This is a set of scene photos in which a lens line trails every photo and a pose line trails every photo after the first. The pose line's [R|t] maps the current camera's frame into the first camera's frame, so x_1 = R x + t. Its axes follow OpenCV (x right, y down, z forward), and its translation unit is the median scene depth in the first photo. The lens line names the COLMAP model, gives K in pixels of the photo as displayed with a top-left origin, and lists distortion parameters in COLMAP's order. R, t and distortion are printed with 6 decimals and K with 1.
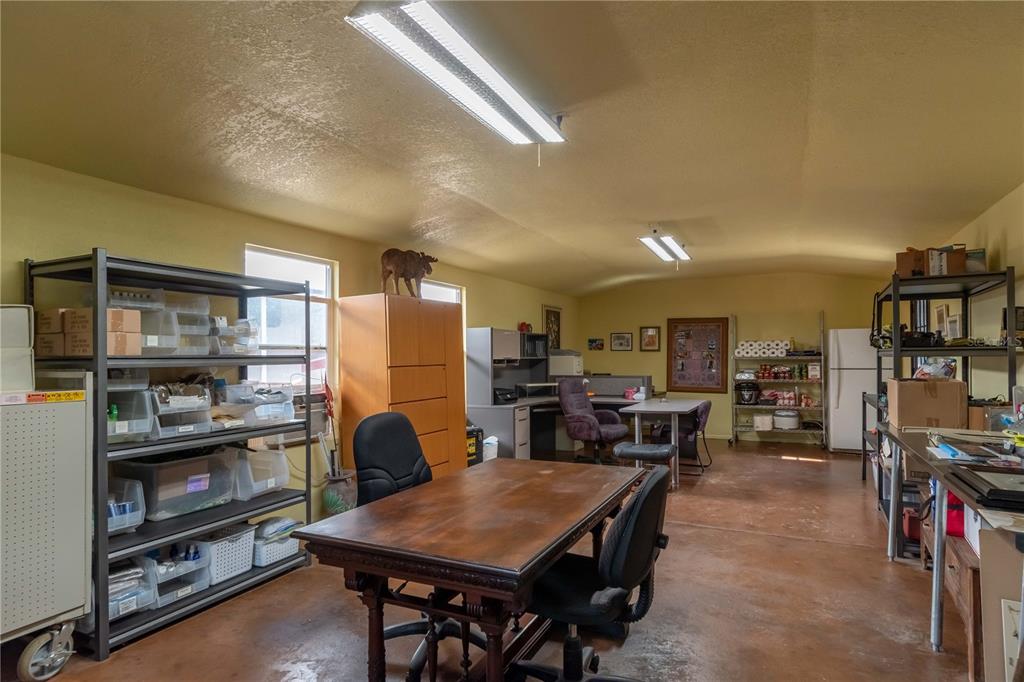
lens RADIAL K [[551.6, 0, 528.4], [0, 551.6, 362.7], [0, 0, 1]] dist [0.000874, 0.000287]
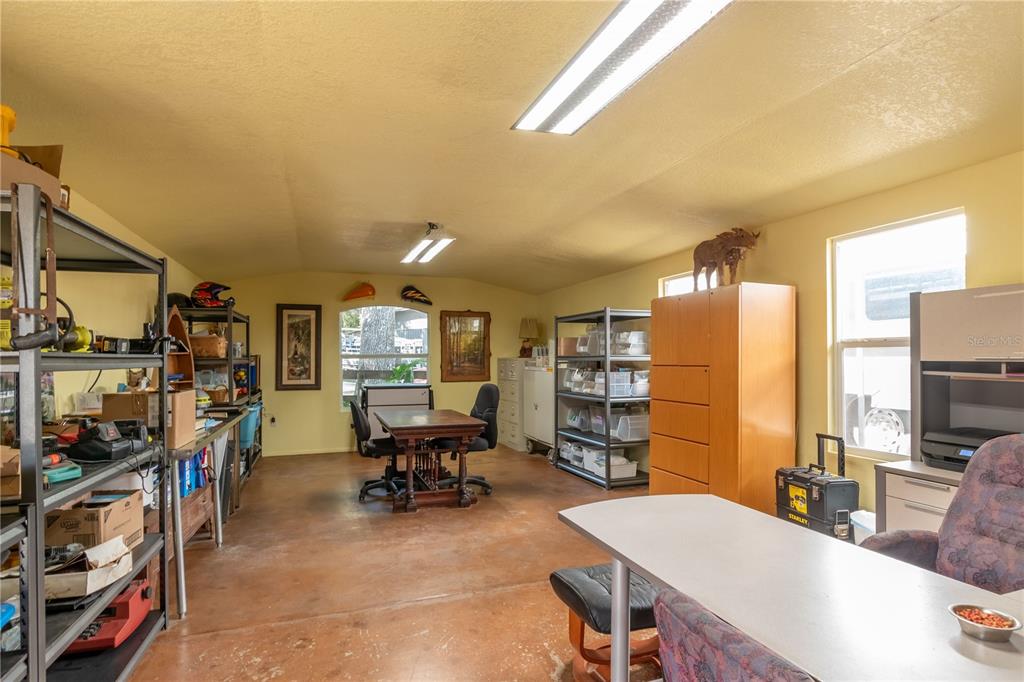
lens RADIAL K [[551.6, 0, 512.1], [0, 551.6, 348.7], [0, 0, 1]] dist [0.000874, 0.000287]
pose [[-0.710733, 0.002710, -0.703457, 1.036146], [0.006739, 0.999973, -0.002957, -0.034602], [0.703429, -0.006842, -0.710732, 2.253626]]
